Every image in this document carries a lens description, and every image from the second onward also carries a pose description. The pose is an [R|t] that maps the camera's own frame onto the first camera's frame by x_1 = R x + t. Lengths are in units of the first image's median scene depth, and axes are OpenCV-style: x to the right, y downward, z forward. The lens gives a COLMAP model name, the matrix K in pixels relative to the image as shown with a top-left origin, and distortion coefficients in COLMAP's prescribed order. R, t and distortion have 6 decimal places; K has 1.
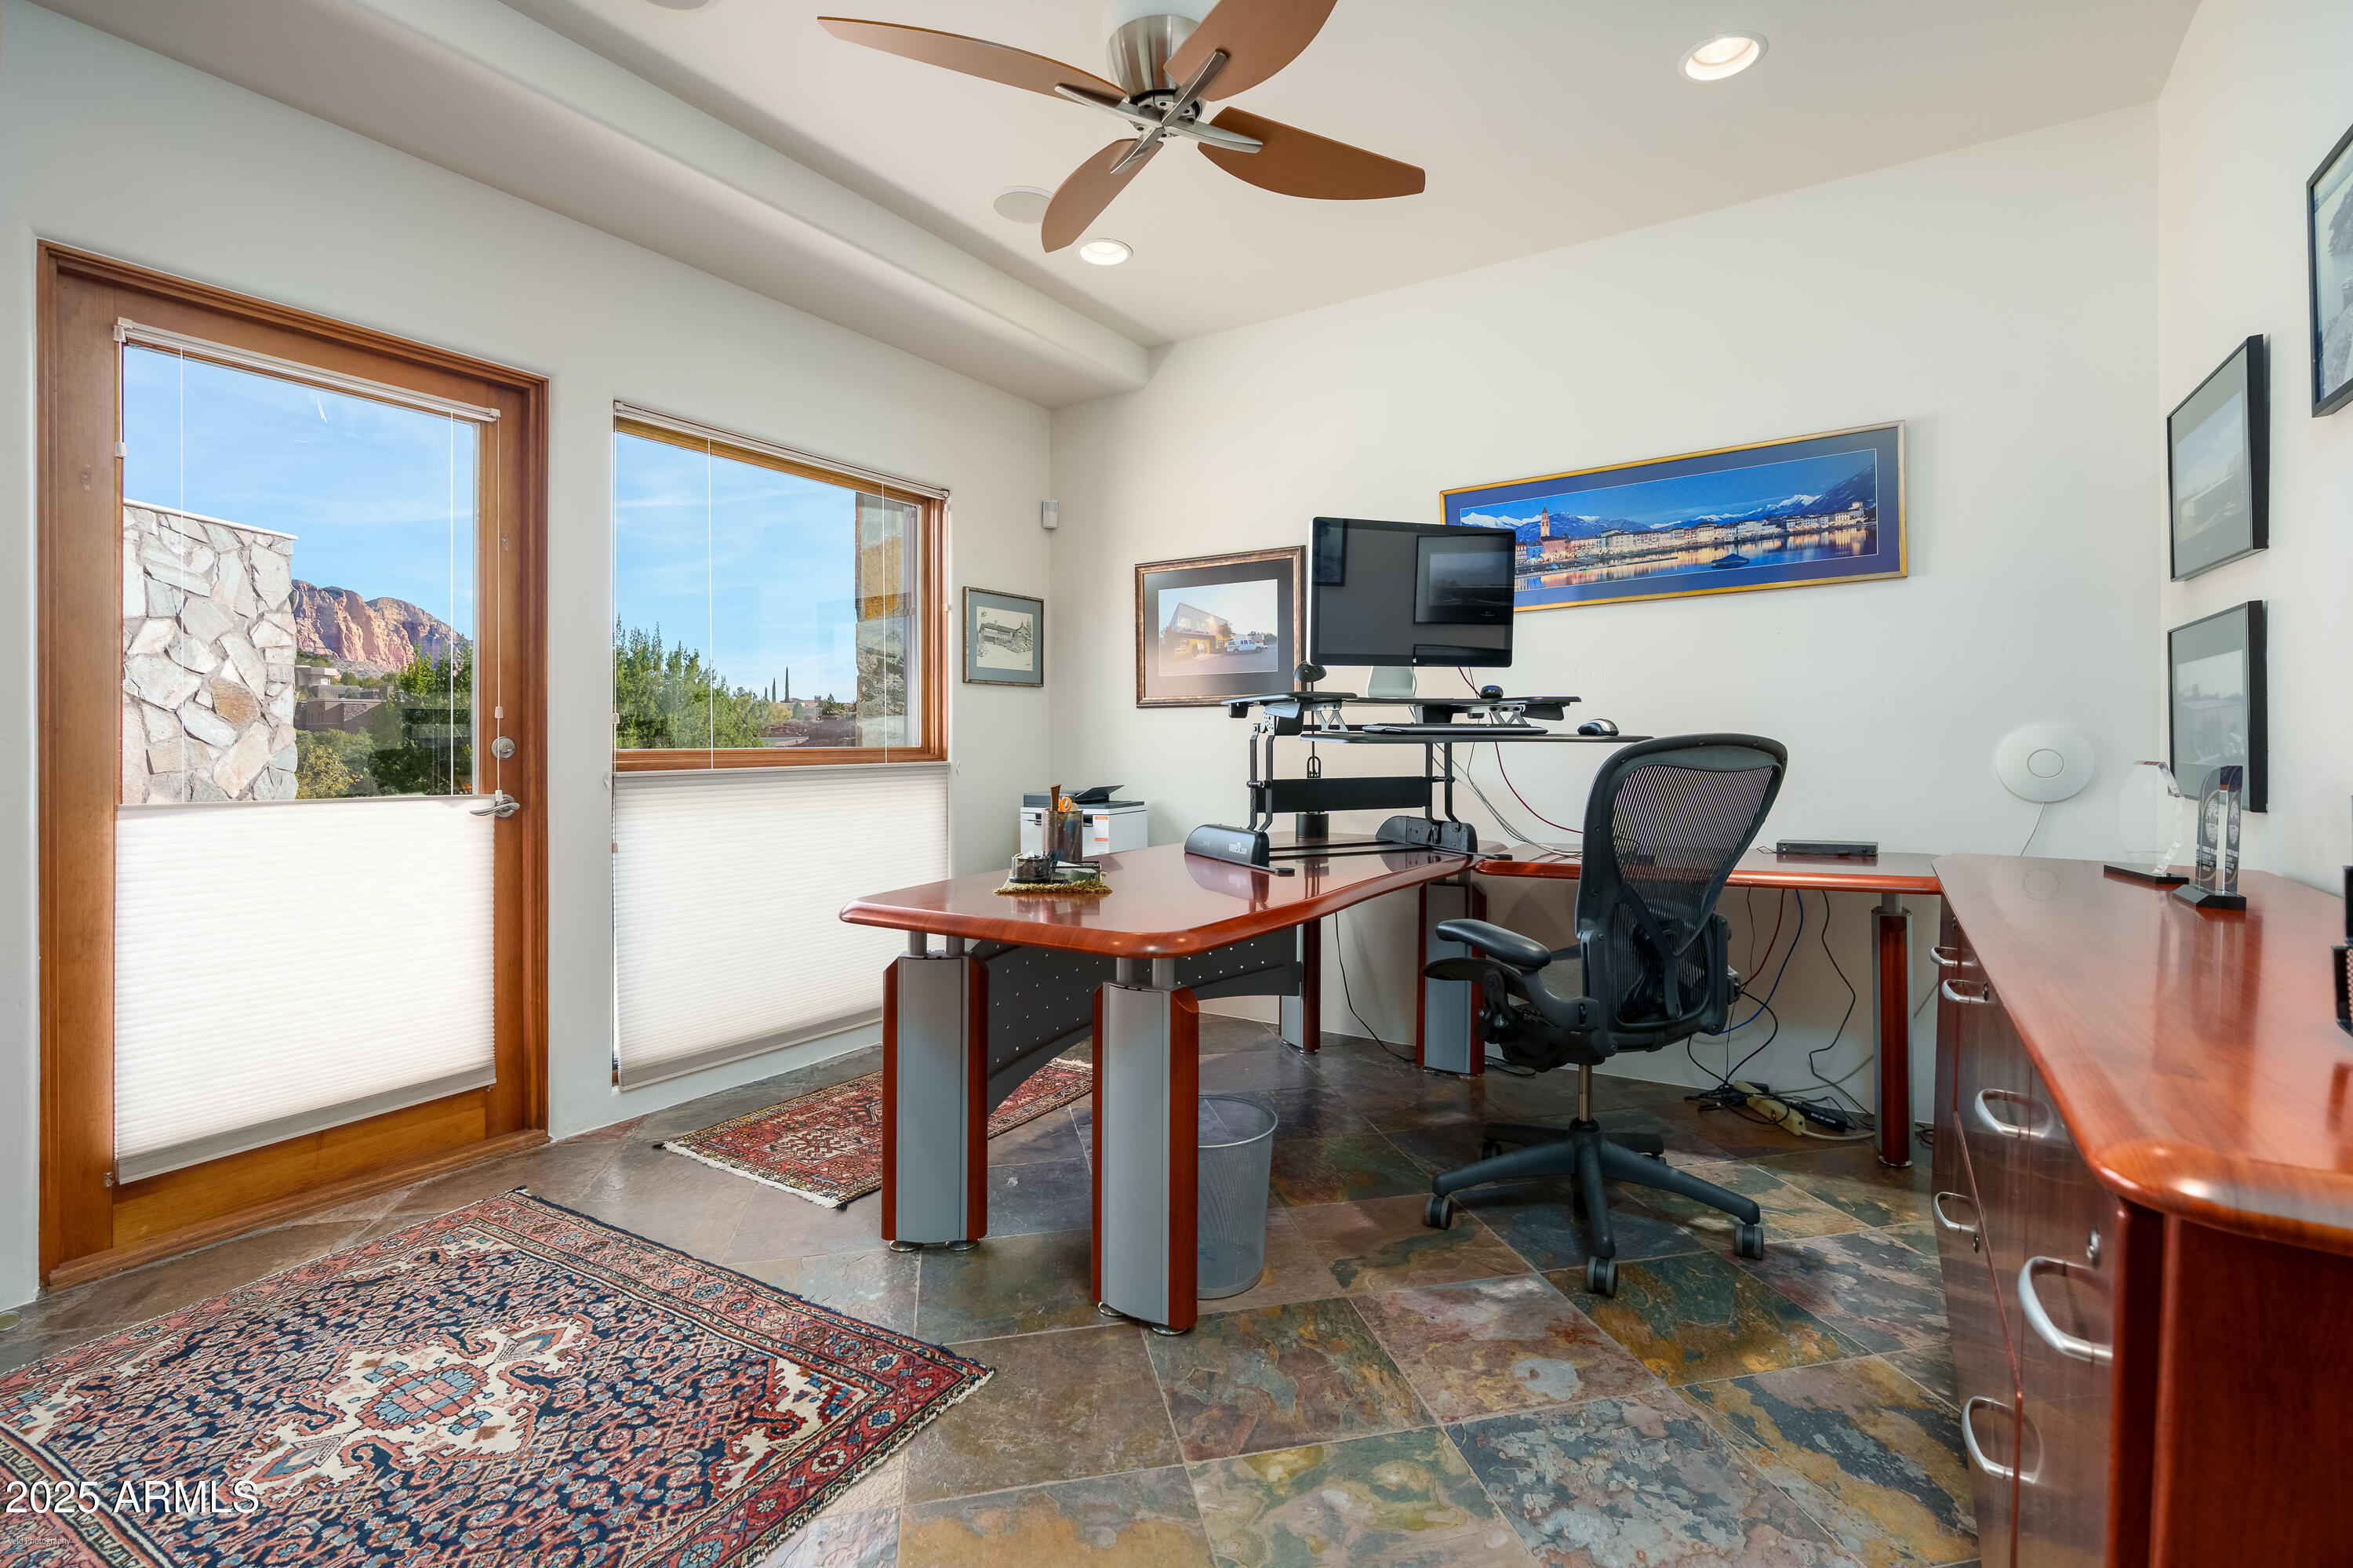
lens RADIAL K [[1056.0, 0, 1175.7], [0, 1056.0, 774.4], [0, 0, 1]] dist [-0.006387, 0.001443]
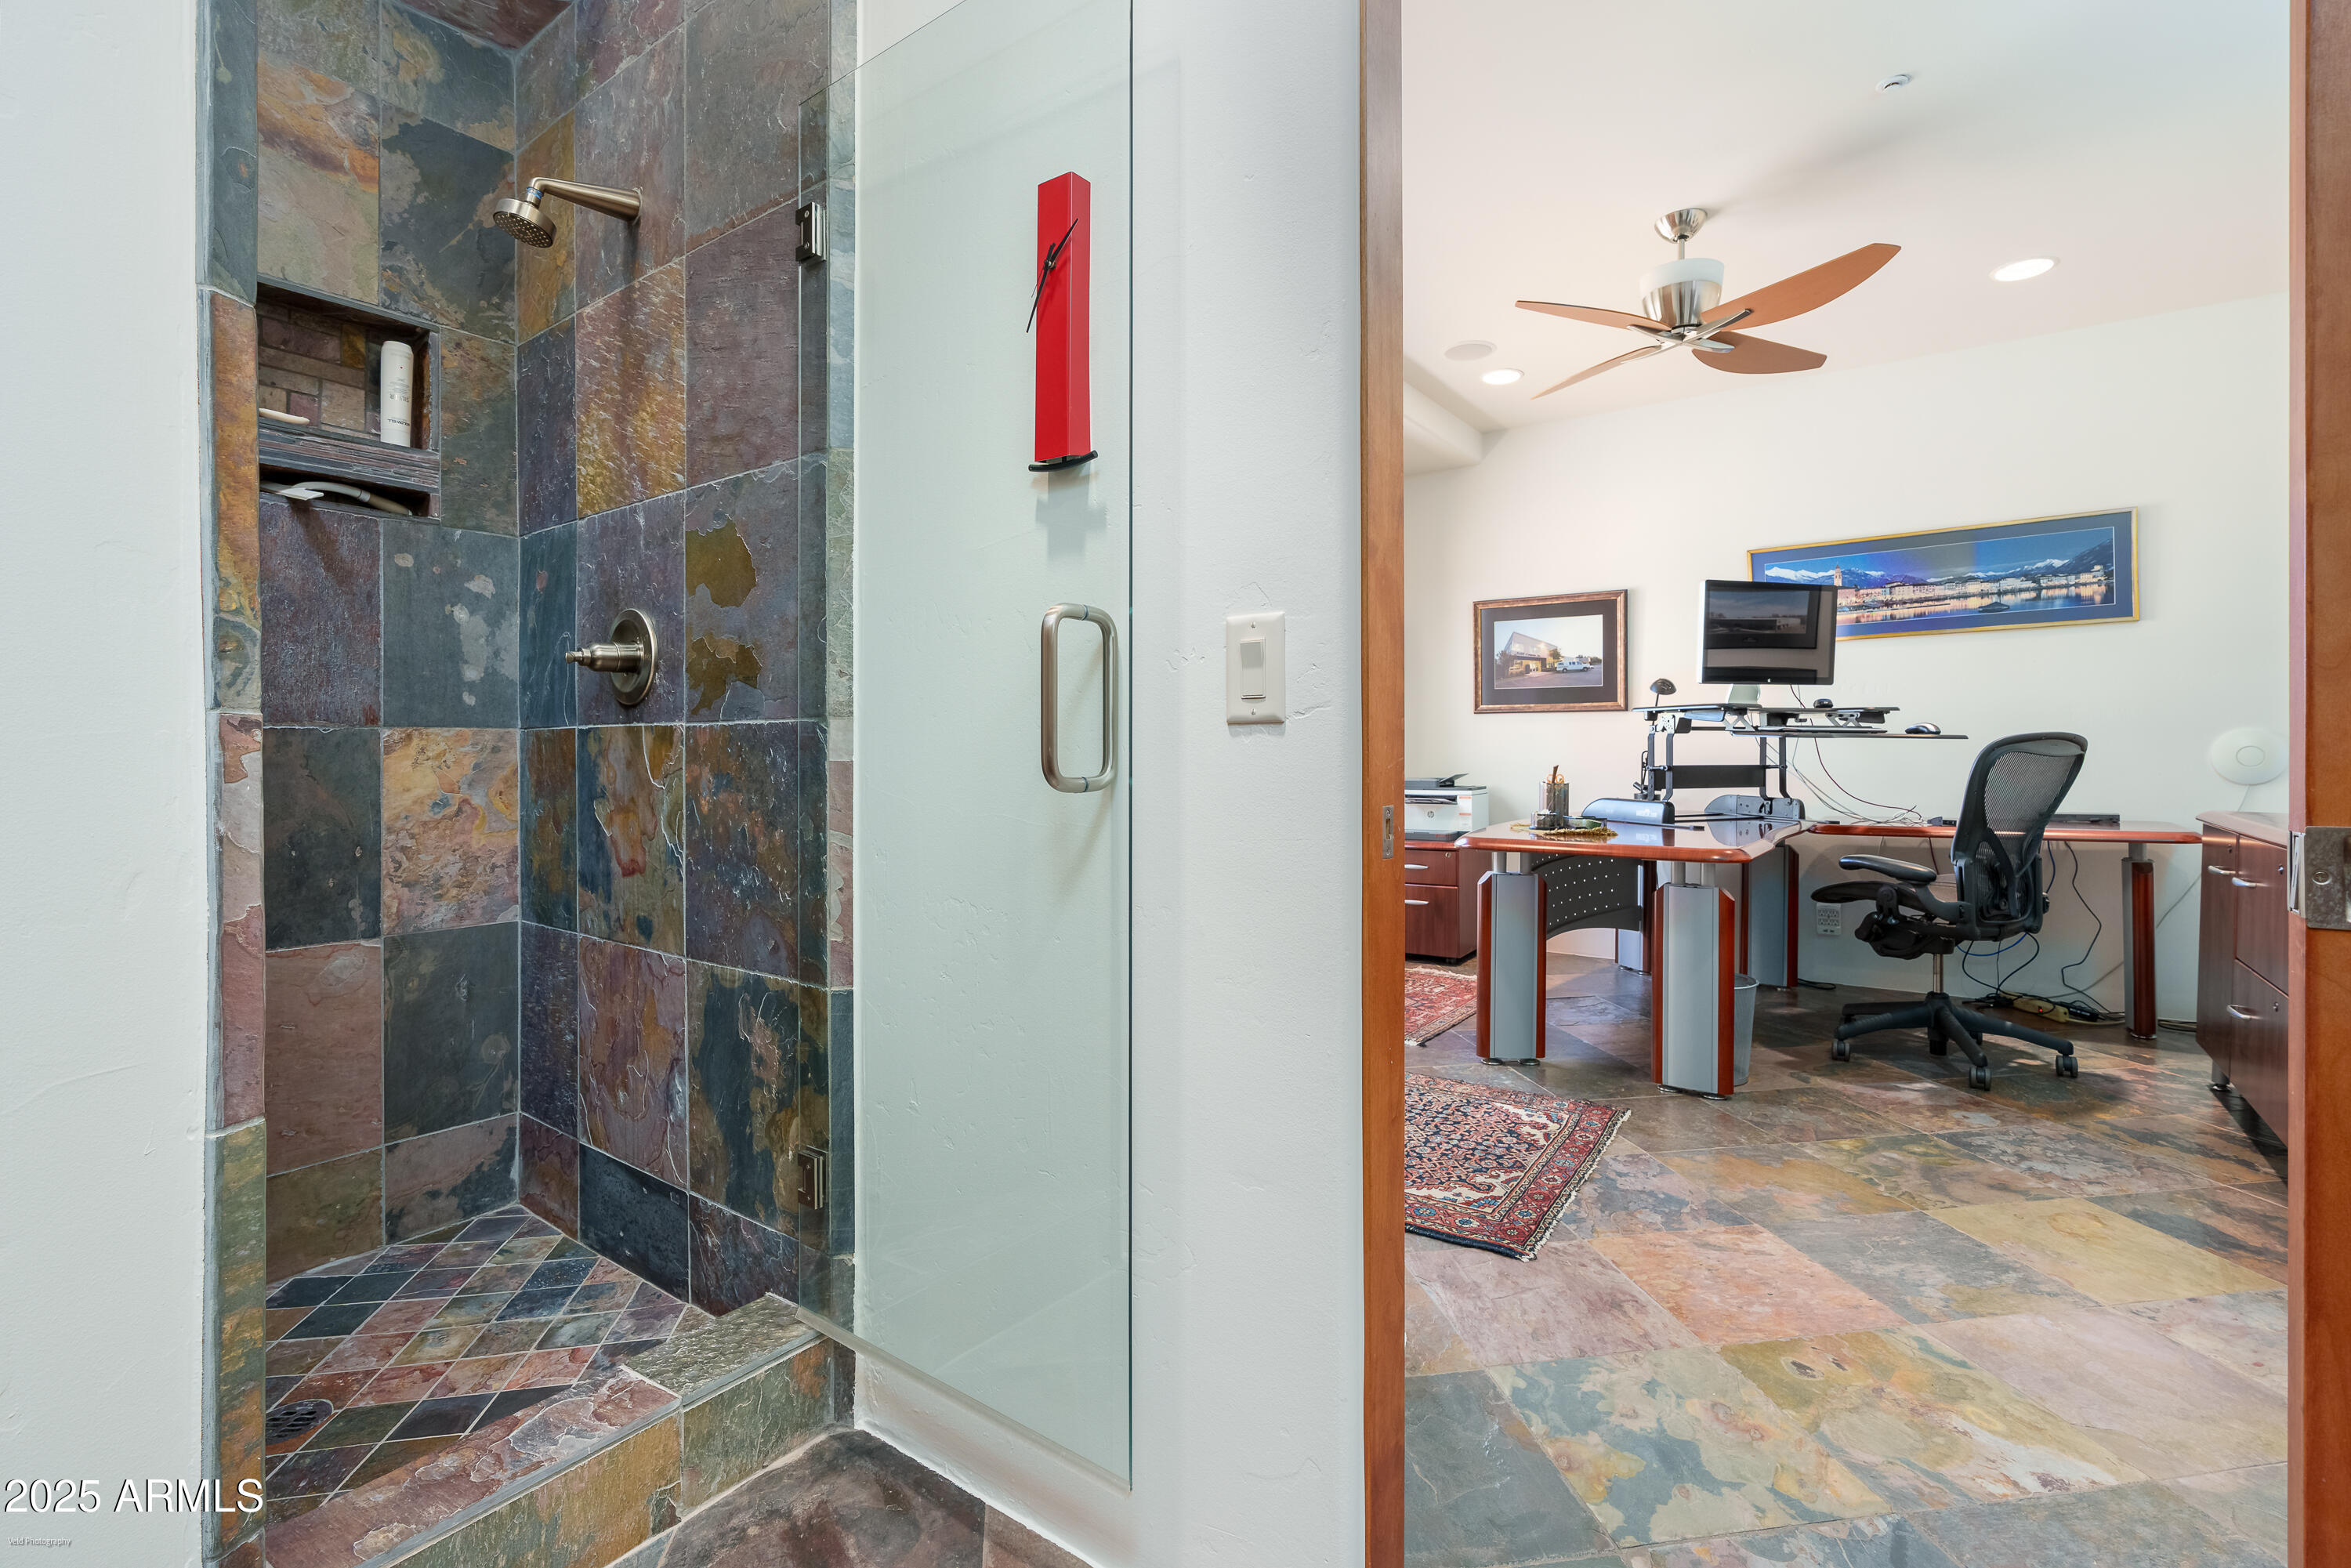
lens RADIAL K [[1055.1, 0, 1173.3], [0, 1055.1, 766.1], [0, 0, 1]] dist [-0.006387, 0.001443]
pose [[0.998720, 0.006256, -0.050200, -0.478938], [-0.006966, 0.999878, -0.013991, 0.029427], [0.050107, 0.014323, 0.998641, -0.417031]]
